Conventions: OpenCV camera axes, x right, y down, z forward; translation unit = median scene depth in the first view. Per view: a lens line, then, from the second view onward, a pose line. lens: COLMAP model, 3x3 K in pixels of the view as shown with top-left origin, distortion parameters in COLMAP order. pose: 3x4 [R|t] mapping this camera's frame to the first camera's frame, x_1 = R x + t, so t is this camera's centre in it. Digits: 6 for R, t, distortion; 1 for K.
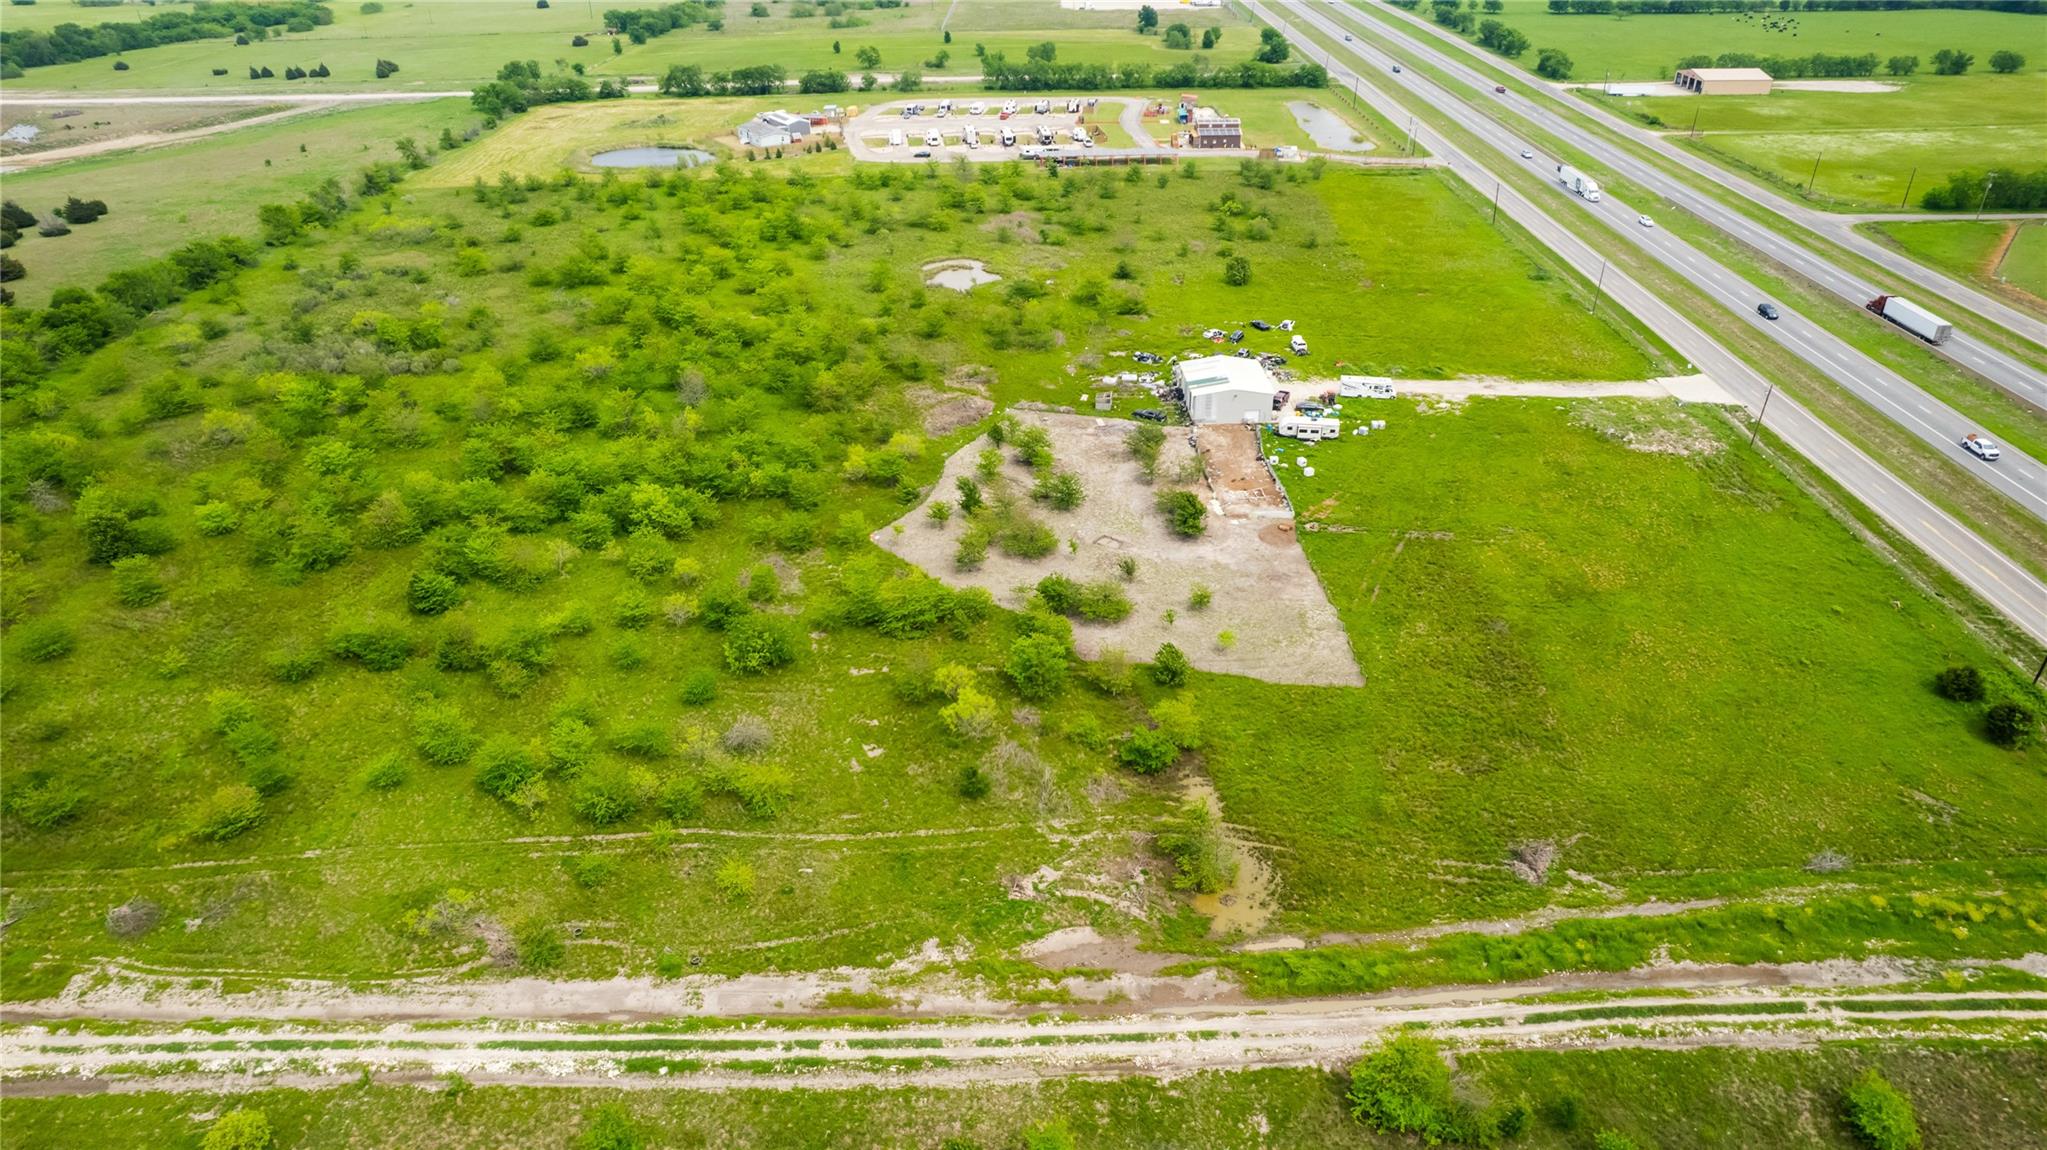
lens RADIAL K [[1307.5, 0, 1024.7], [0, 1307.5, 583.7], [0, 0, 1]] dist [-0.077753, 0.070221]
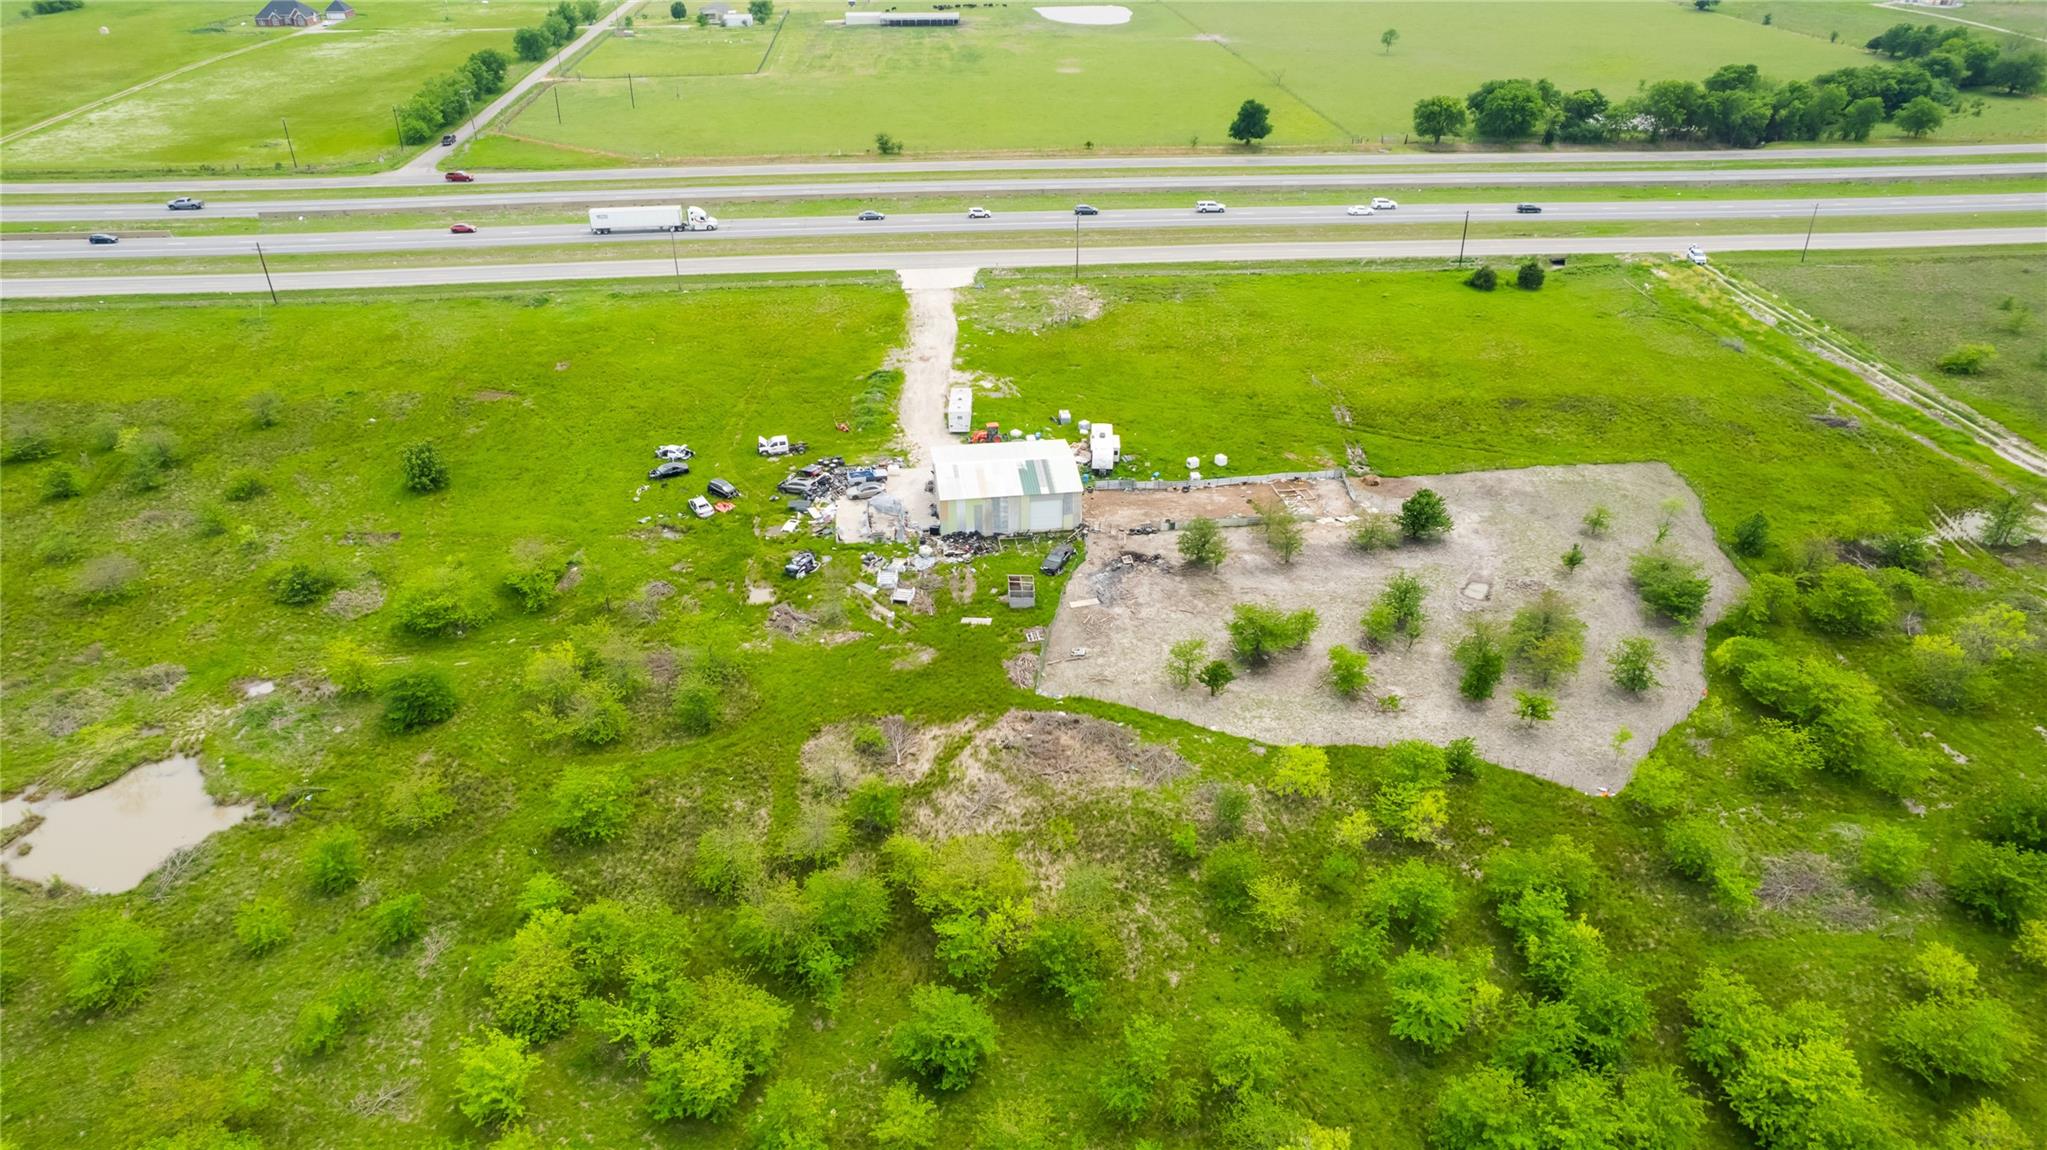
lens RADIAL K [[1307.5, 0, 1024.7], [0, 1307.5, 583.7], [0, 0, 1]] dist [-0.077753, 0.070221]
pose [[-0.094102, -0.505282, 0.857808, -0.457604], [0.498628, 0.721851, 0.479898, -0.434109], [-0.861693, 0.472886, 0.184020, 0.891419]]
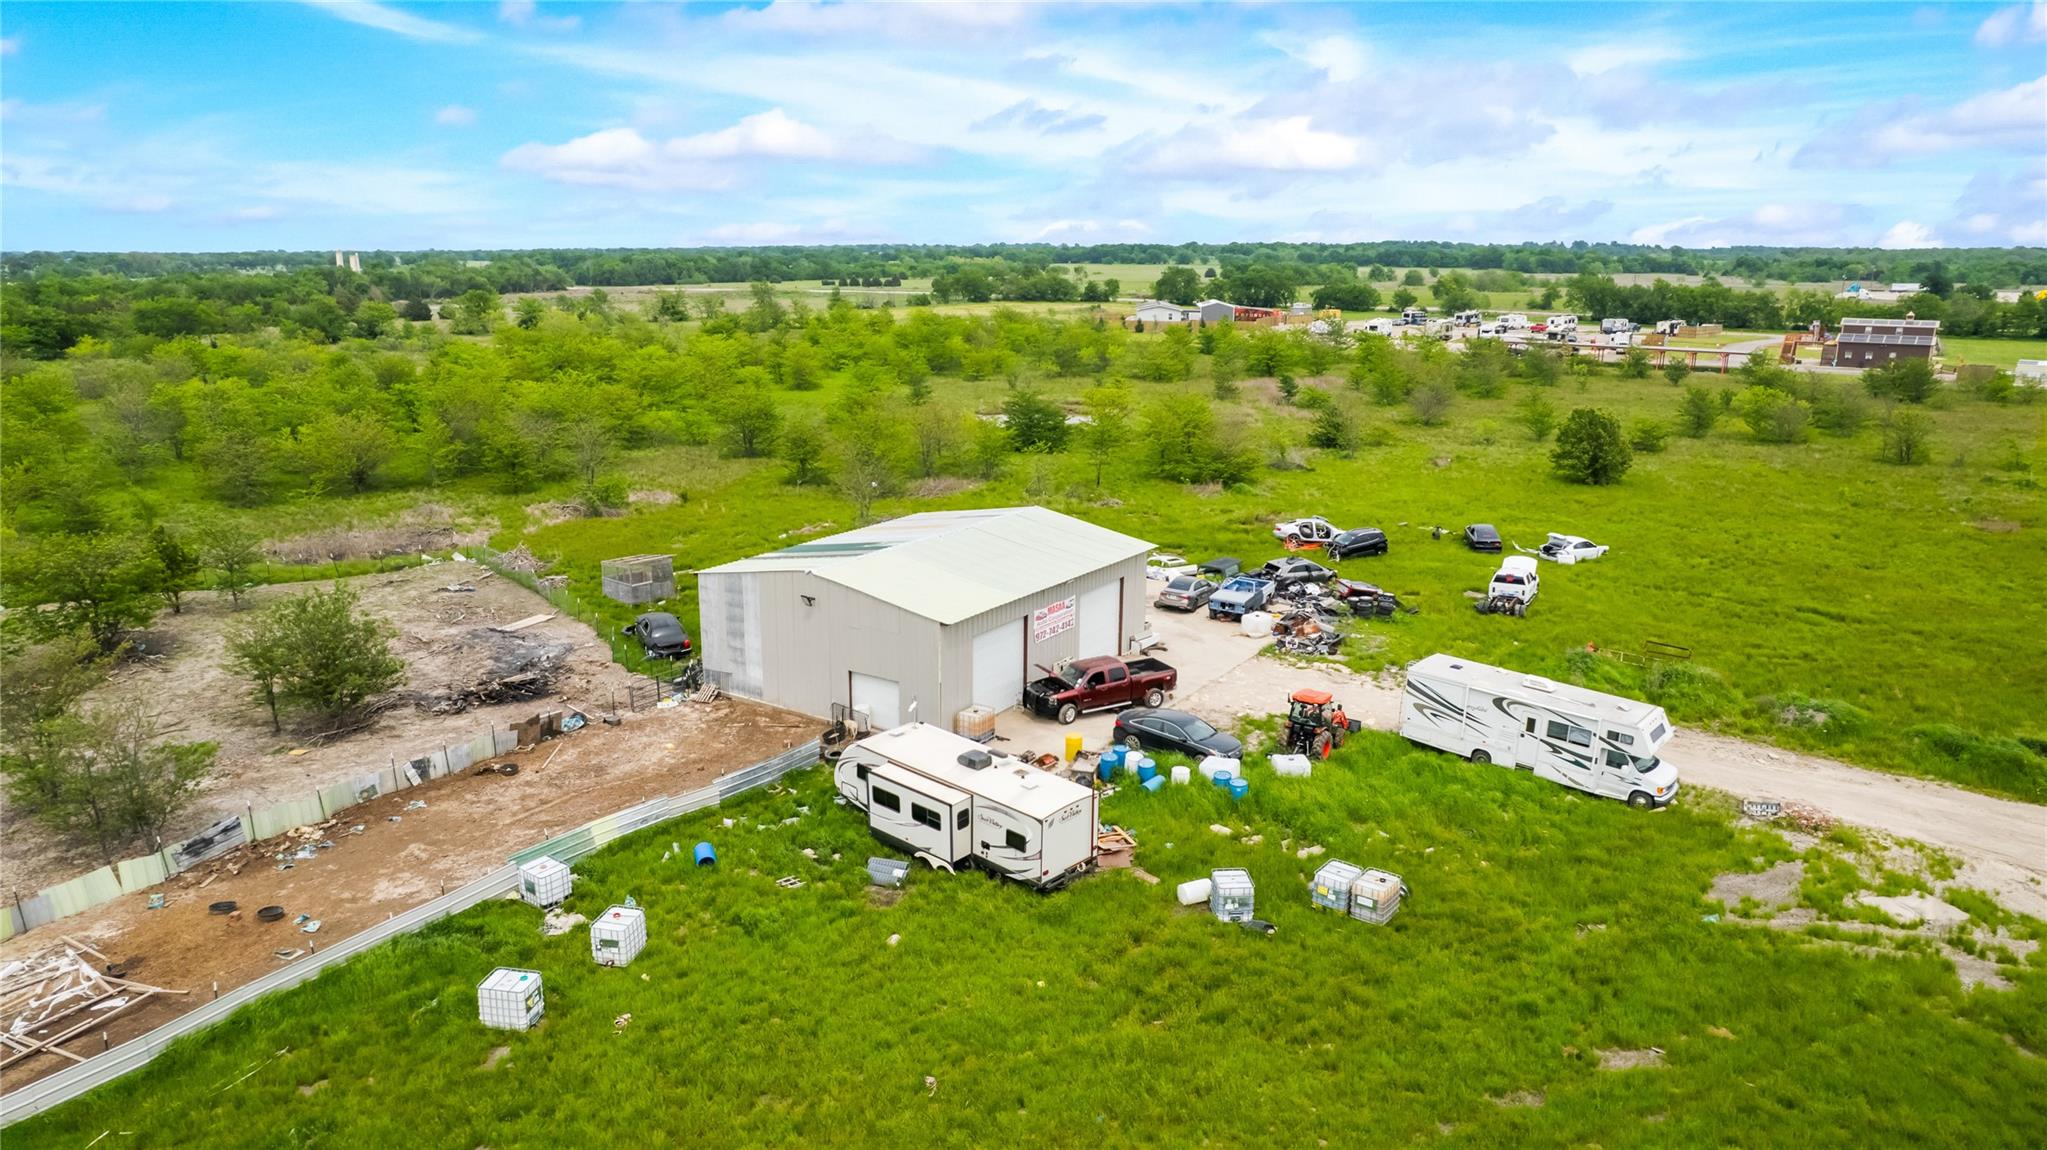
lens RADIAL K [[1320.8, 0, 1020.4], [0, 1320.8, 595.7], [0, 0, 1]] dist [-0.078574, 0.066022]
pose [[0.812782, 0.166402, -0.558297, 0.317085], [-0.304335, 0.938454, -0.163350, -0.113217], [0.496755, 0.302678, 0.813401, 0.794643]]
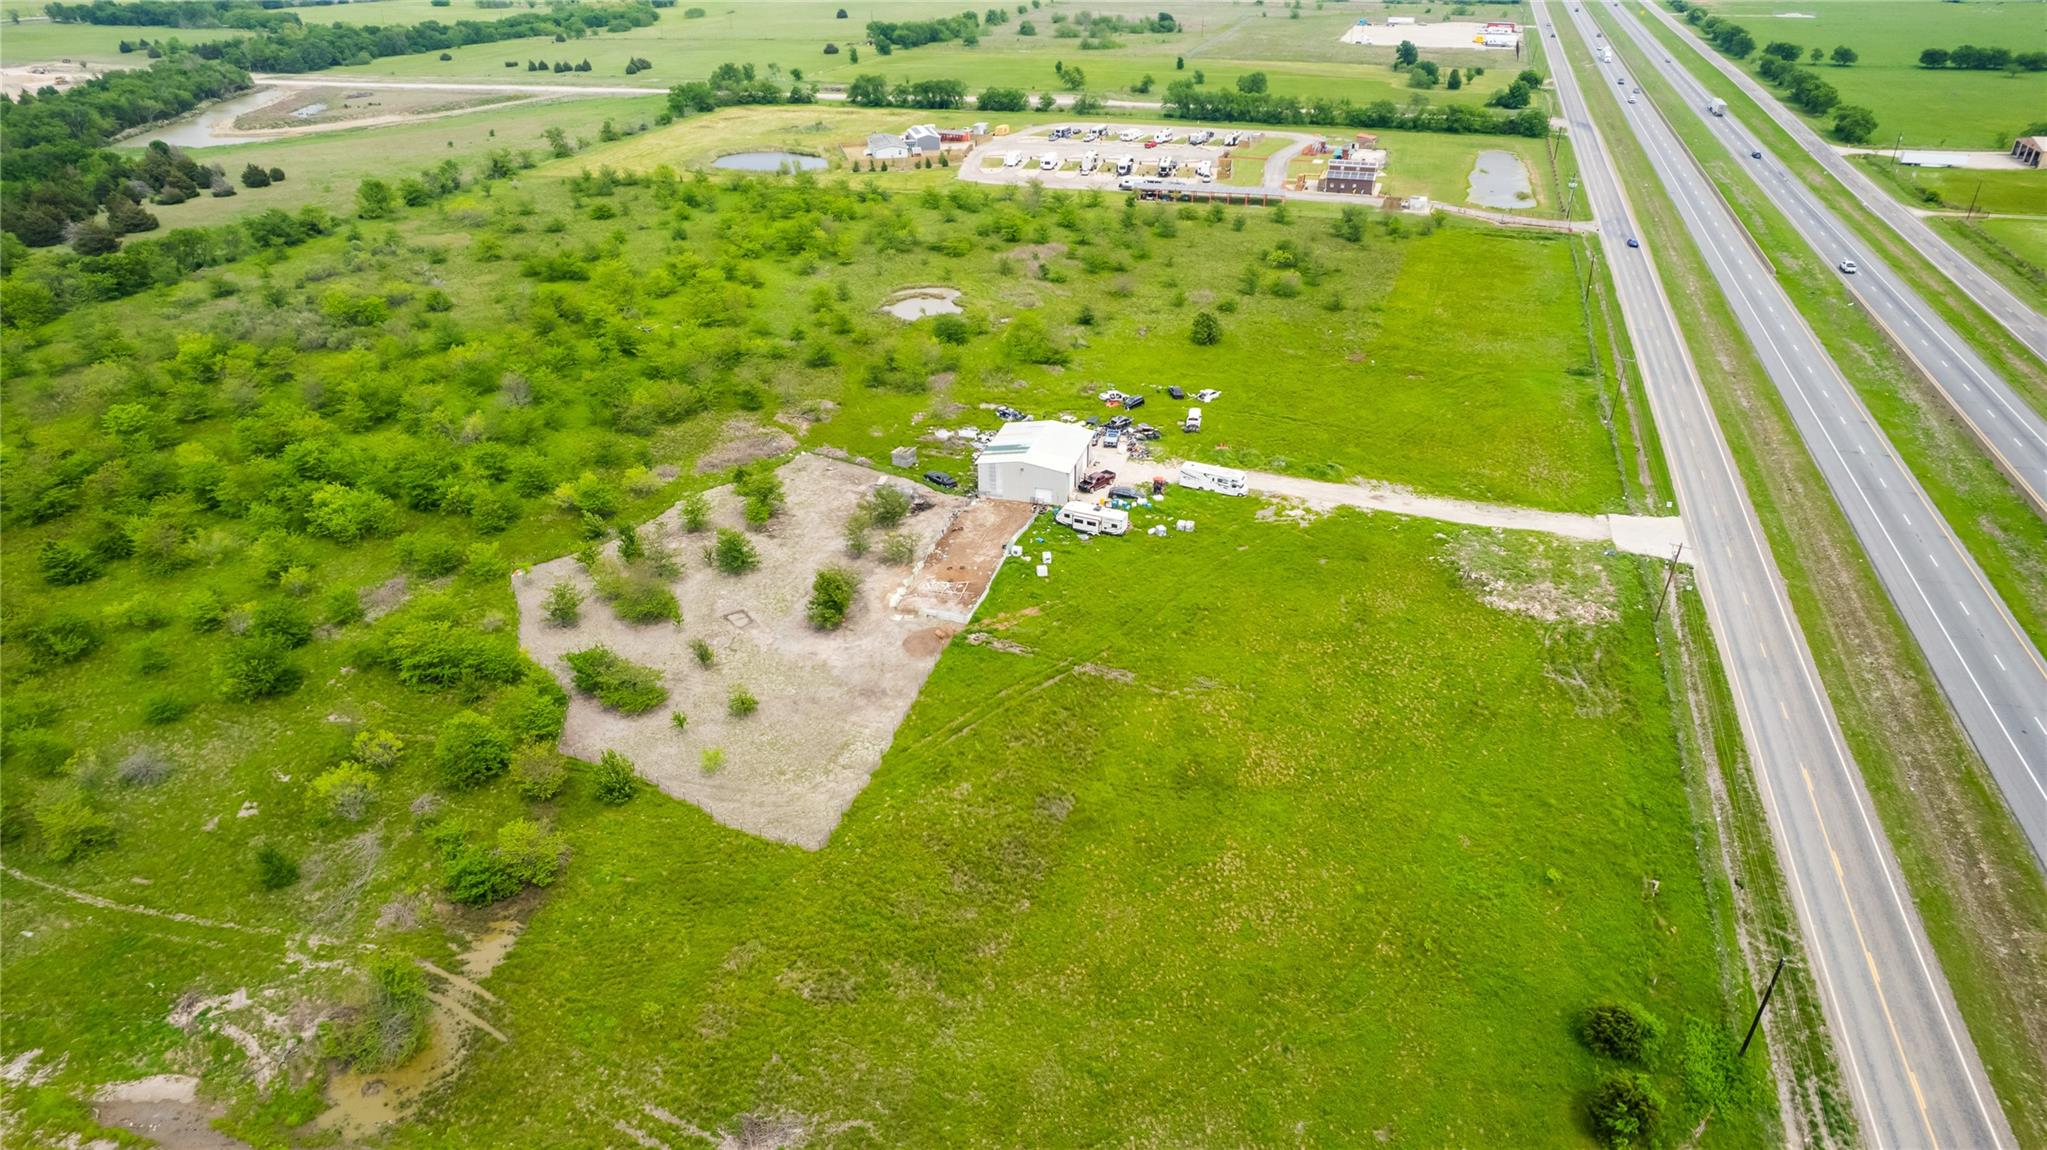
lens RADIAL K [[1307.5, 0, 1024.7], [0, 1307.5, 583.7], [0, 0, 1]] dist [-0.077753, 0.070221]
pose [[0.954073, 0.147677, -0.260644, 0.382042], [-0.153239, 0.988189, -0.001031, -0.067770], [0.257413, 0.040924, 0.965434, 0.178567]]
